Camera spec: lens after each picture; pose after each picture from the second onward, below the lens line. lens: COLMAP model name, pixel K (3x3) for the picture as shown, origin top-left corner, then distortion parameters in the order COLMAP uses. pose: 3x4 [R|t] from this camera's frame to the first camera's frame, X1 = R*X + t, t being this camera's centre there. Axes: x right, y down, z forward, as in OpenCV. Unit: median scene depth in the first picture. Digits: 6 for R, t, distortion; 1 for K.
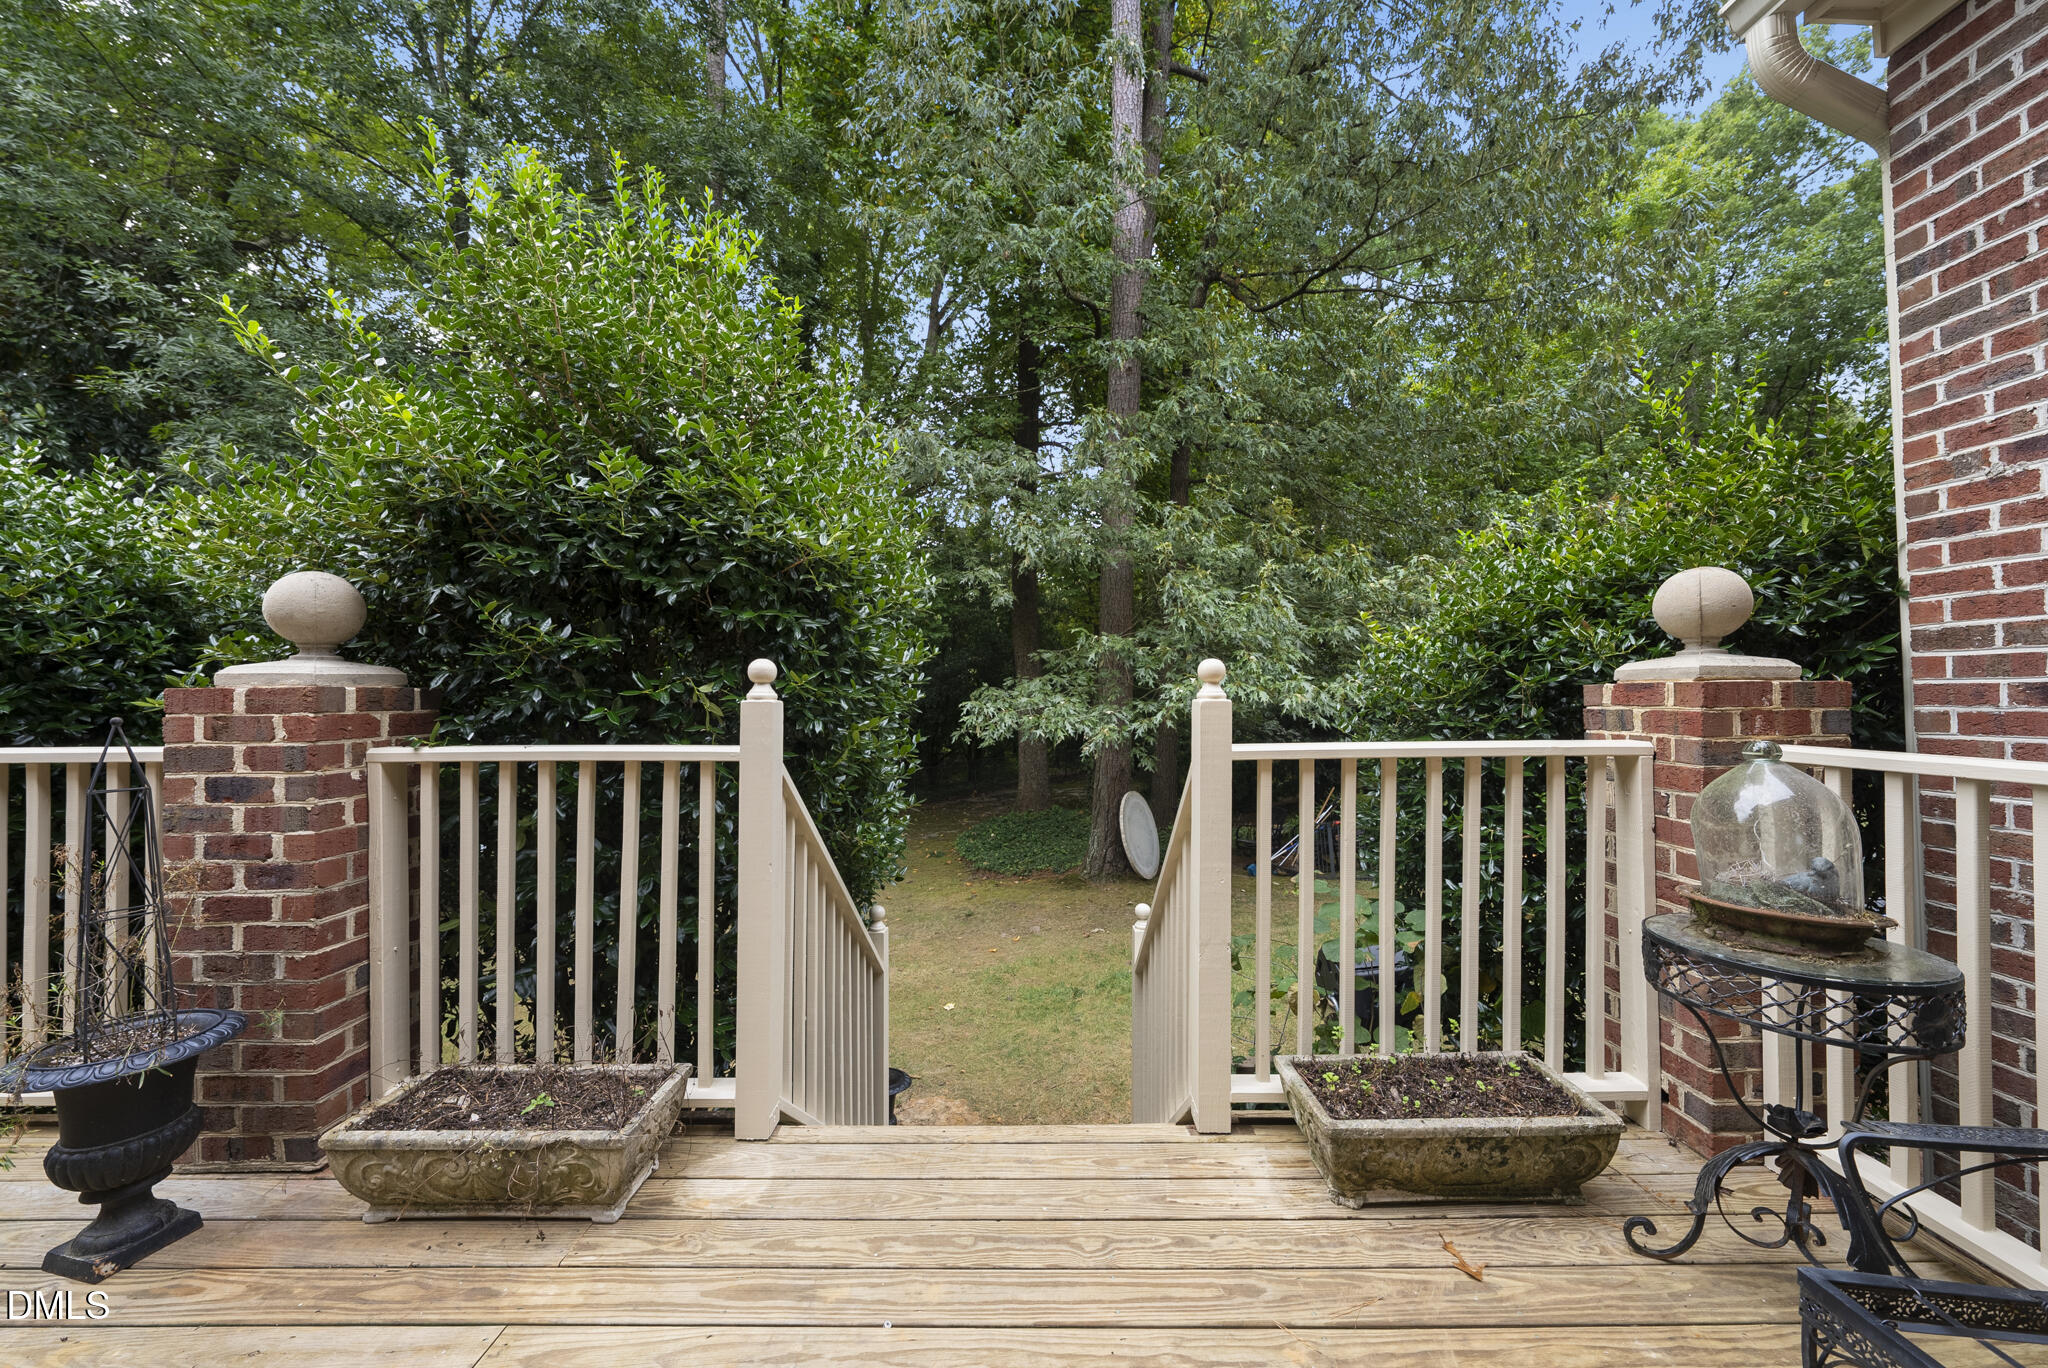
lens RADIAL K [[723.8, 0, 1028.3], [0, 723.8, 685.9], [0, 0, 1]] dist [-0.002502, 0.000187]
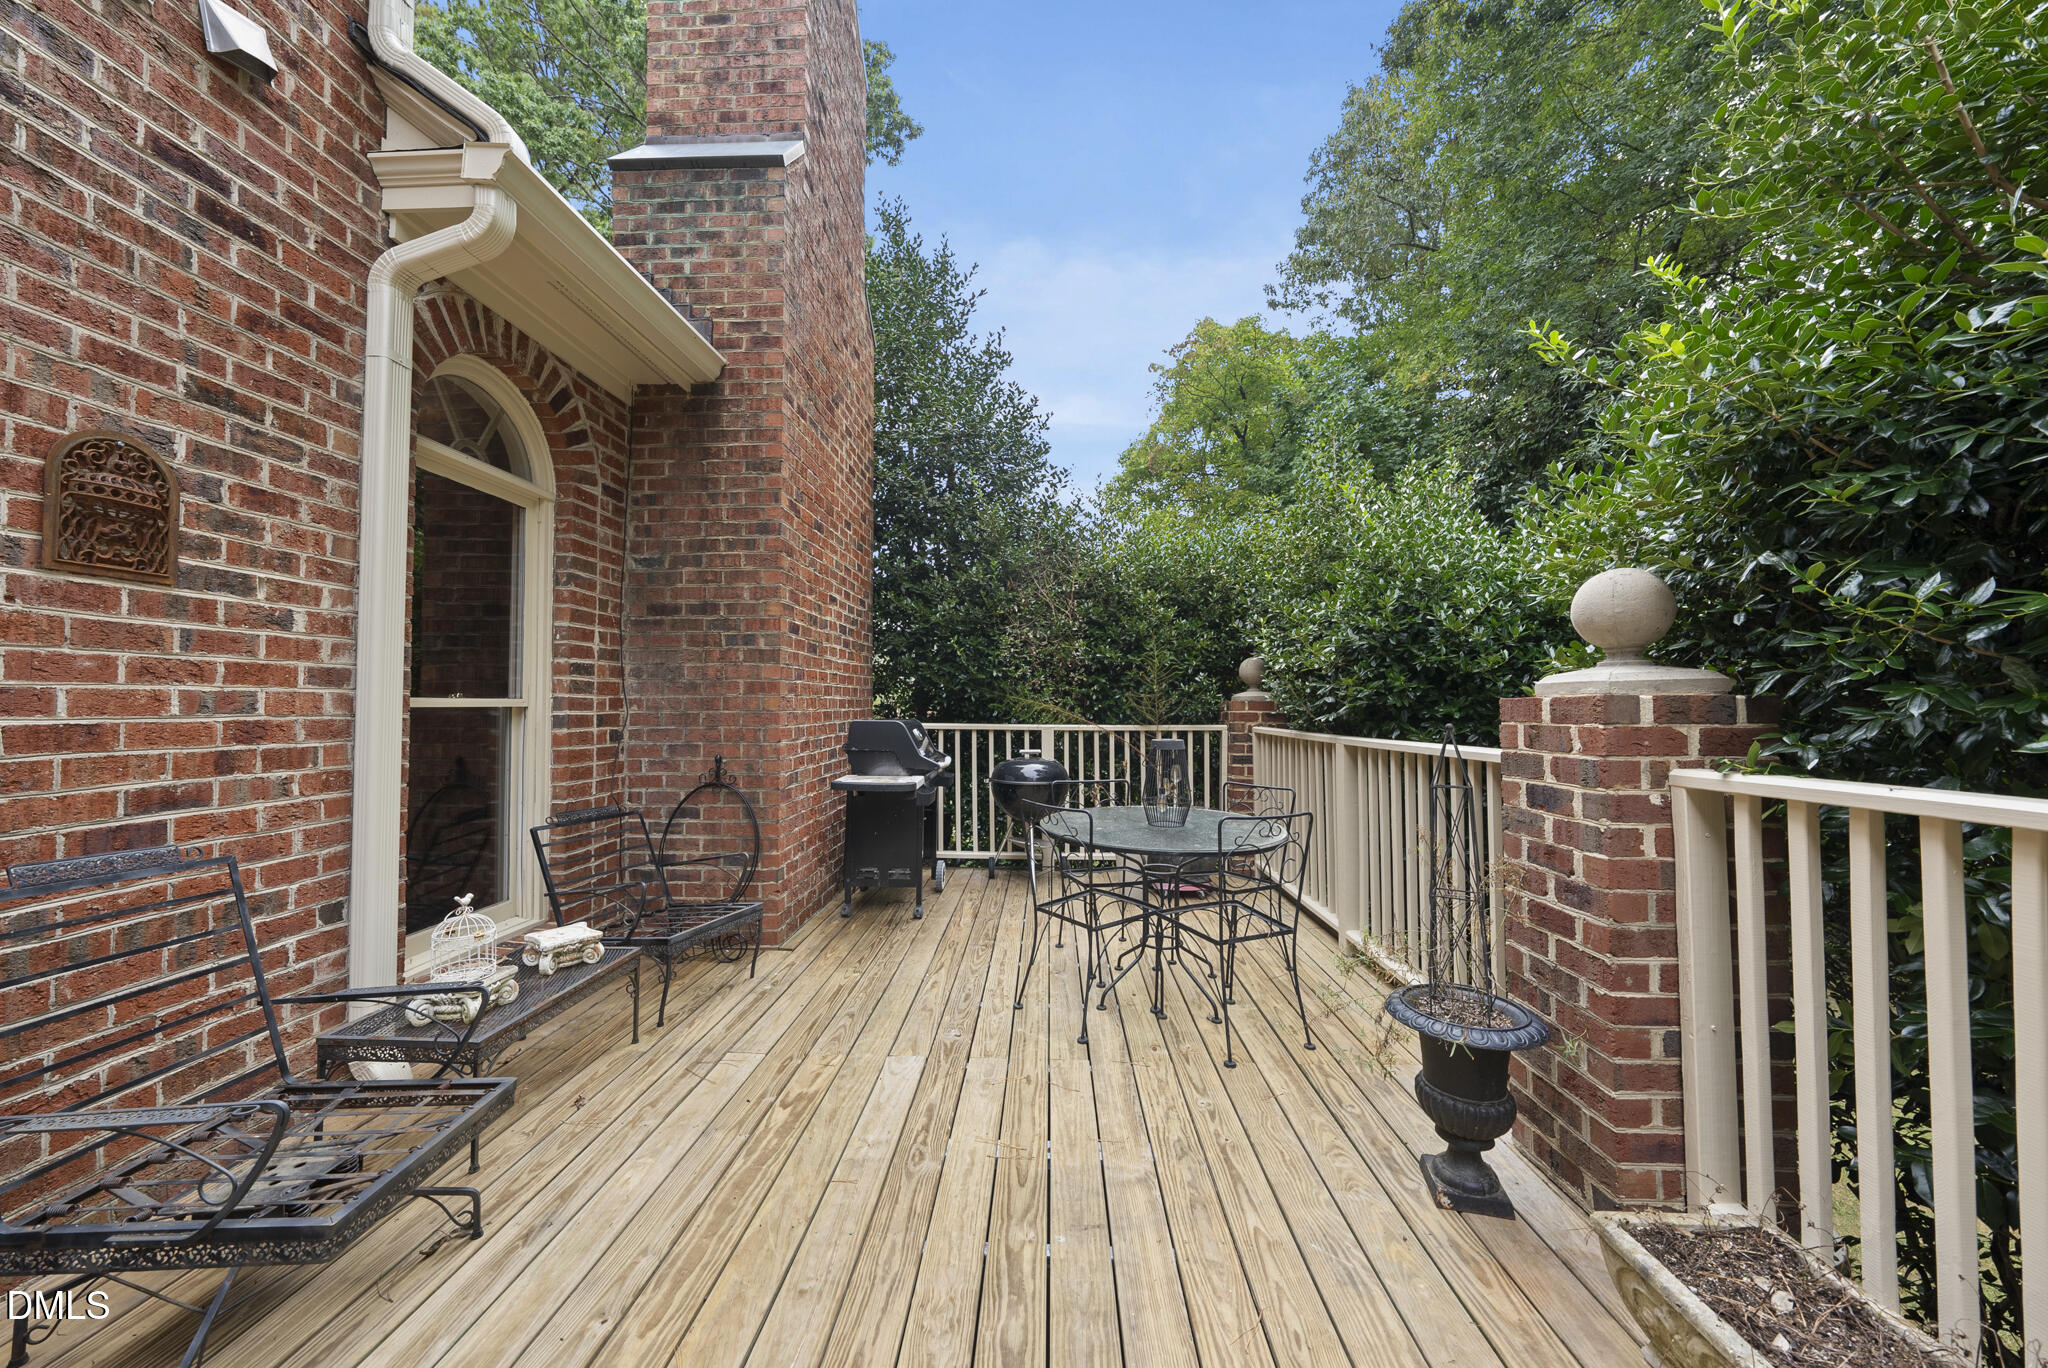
lens RADIAL K [[723.8, 0, 1028.3], [0, 723.8, 685.9], [0, 0, 1]] dist [-0.002502, 0.000187]
pose [[-0.032908, -0.026114, -0.999117, -0.058366], [0.013882, 0.999550, -0.026582, 0.003154], [0.999362, -0.014744, -0.032531, 0.292326]]
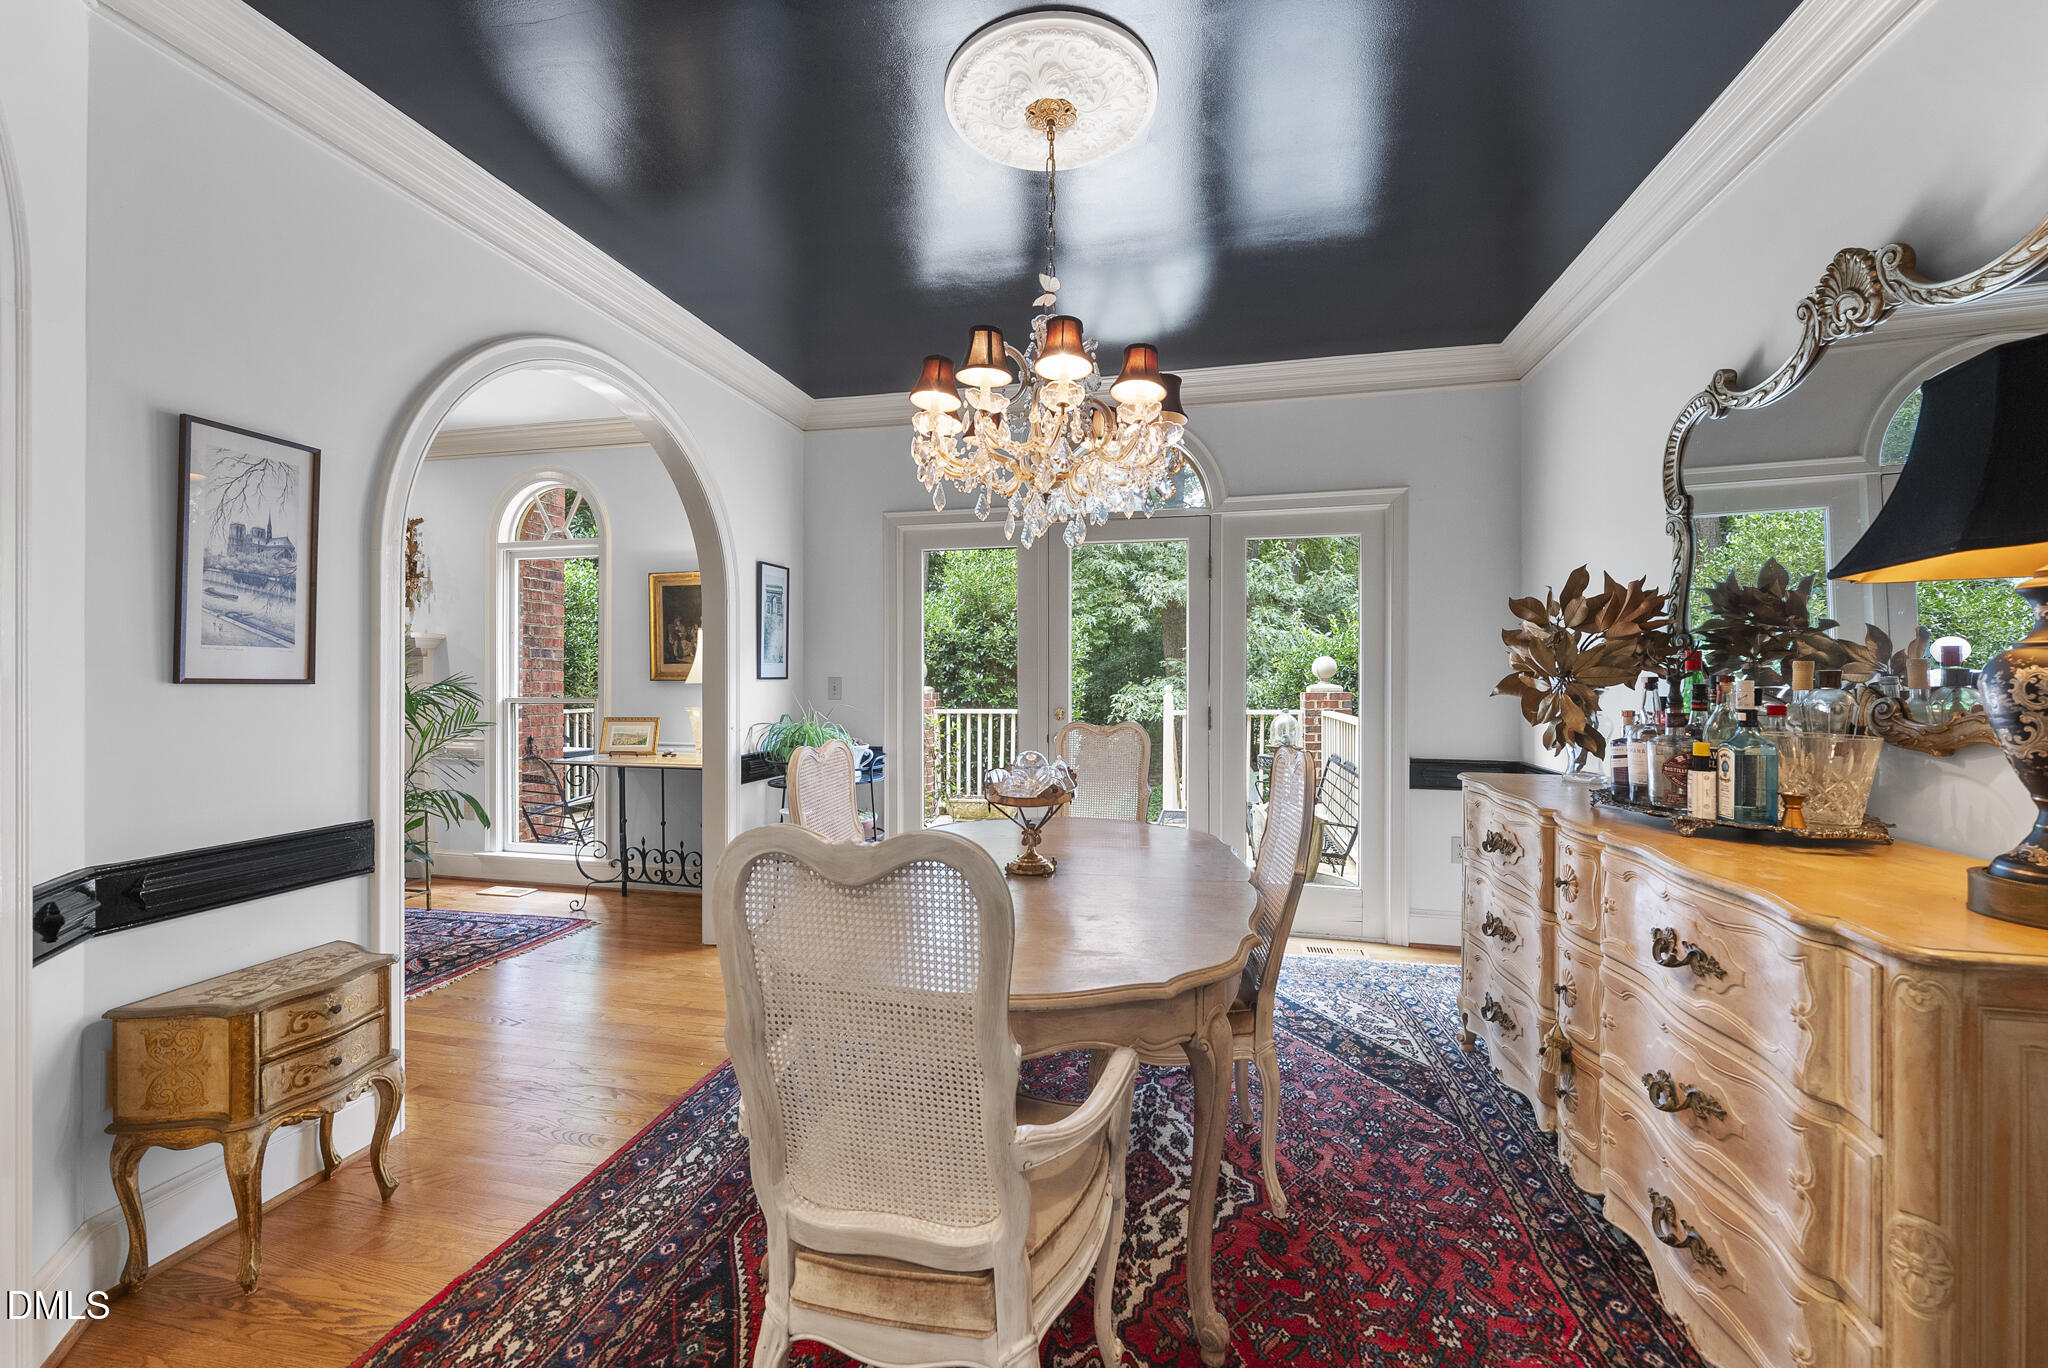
lens RADIAL K [[797.8, 0, 1019.9], [0, 797.8, 683.6], [0, 0, 1]] dist [-0.000490, -0.000014]
pose [[0.972481, 0.000813, -0.232983, 0.461099], [0.002181, 0.999918, 0.012592, -0.095310], [0.232974, -0.012754, 0.972399, -2.860985]]
